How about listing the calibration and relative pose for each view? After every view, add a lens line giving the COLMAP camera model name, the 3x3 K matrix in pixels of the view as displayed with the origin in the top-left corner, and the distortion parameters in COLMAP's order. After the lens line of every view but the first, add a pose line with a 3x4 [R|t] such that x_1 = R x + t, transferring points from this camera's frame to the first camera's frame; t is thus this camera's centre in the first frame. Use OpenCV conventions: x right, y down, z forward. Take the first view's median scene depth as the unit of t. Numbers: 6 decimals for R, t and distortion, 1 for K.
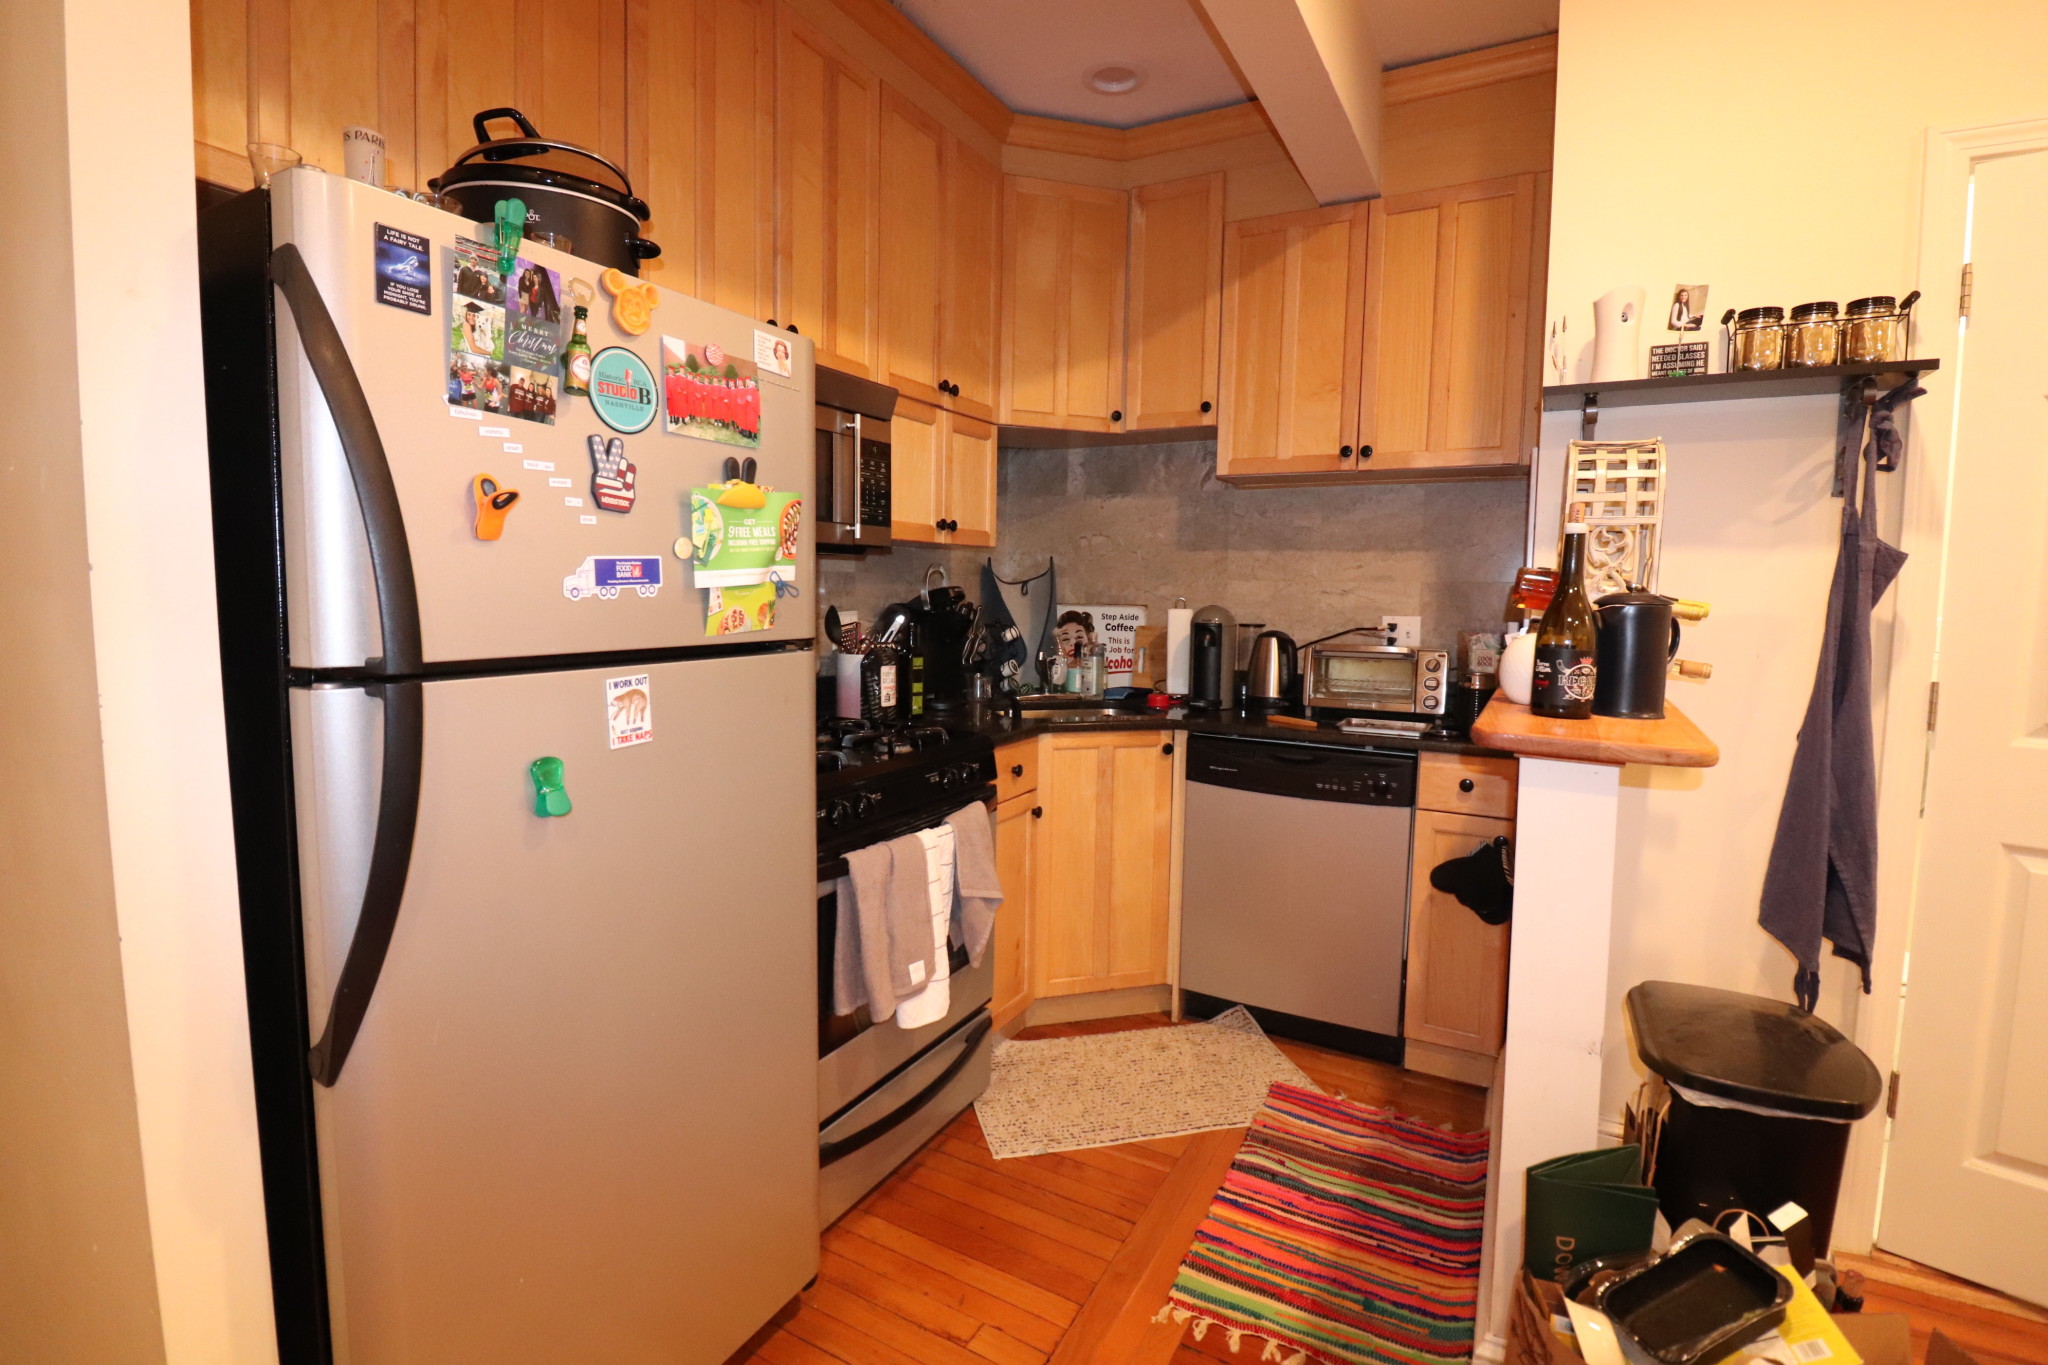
lens RADIAL K [[957.5, 0, 1015.2], [0, 957.5, 665.5], [0, 0, 1]] dist [-0.002318, -0.011616]
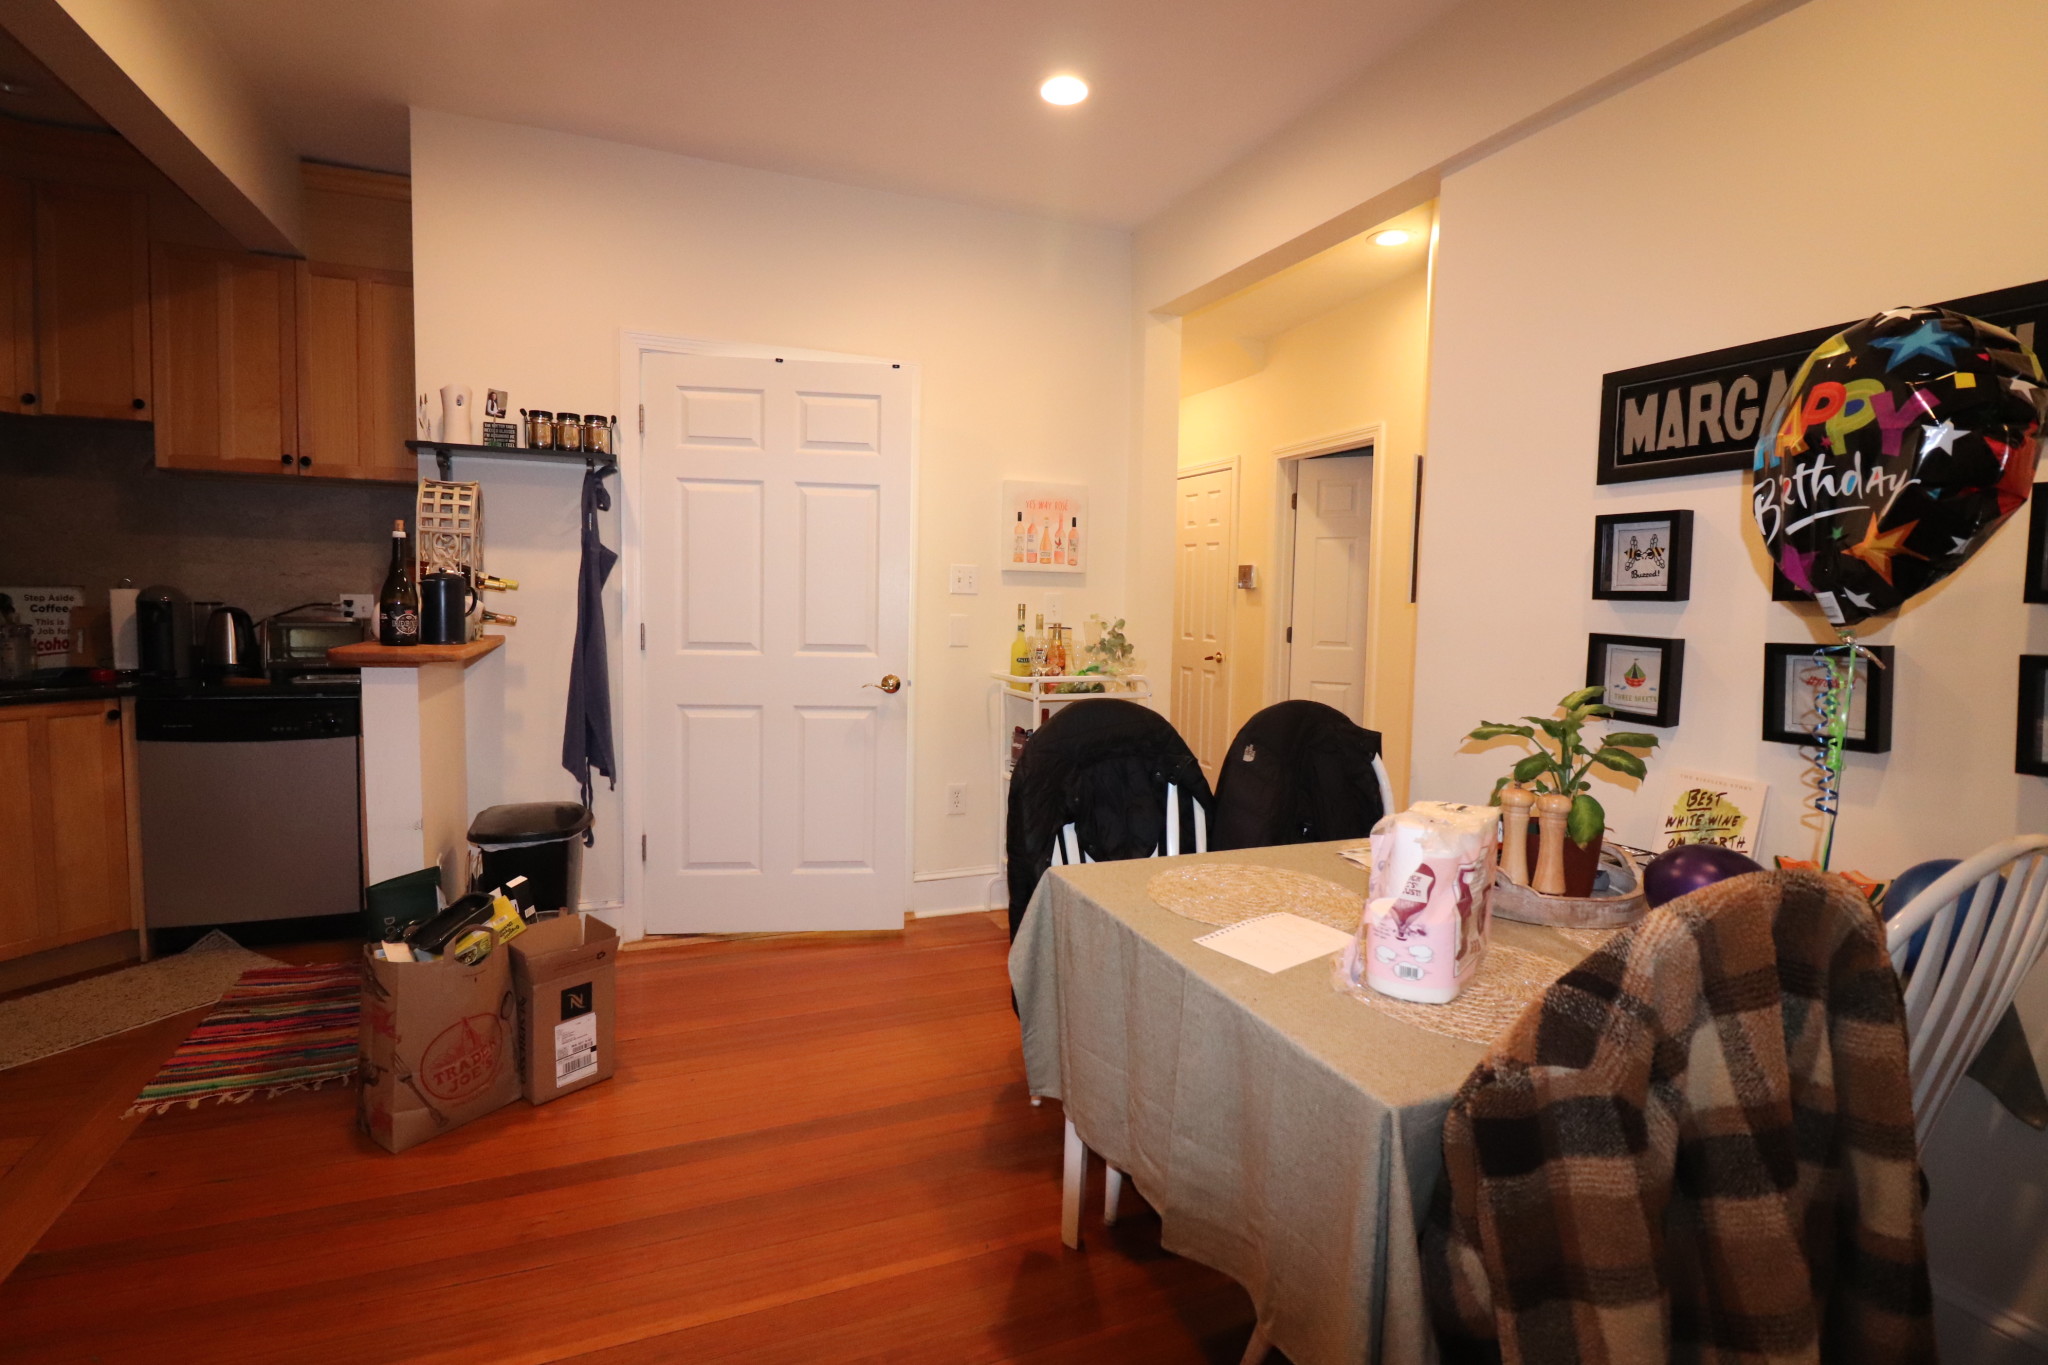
lens RADIAL K [[957.5, 0, 1015.2], [0, 957.5, 665.5], [0, 0, 1]] dist [-0.002318, -0.011616]
pose [[0.626854, -0.057265, 0.777030, -0.033433], [0.050712, 0.998179, 0.032652, 0.049104], [-0.777485, 0.018937, 0.628616, -0.501384]]
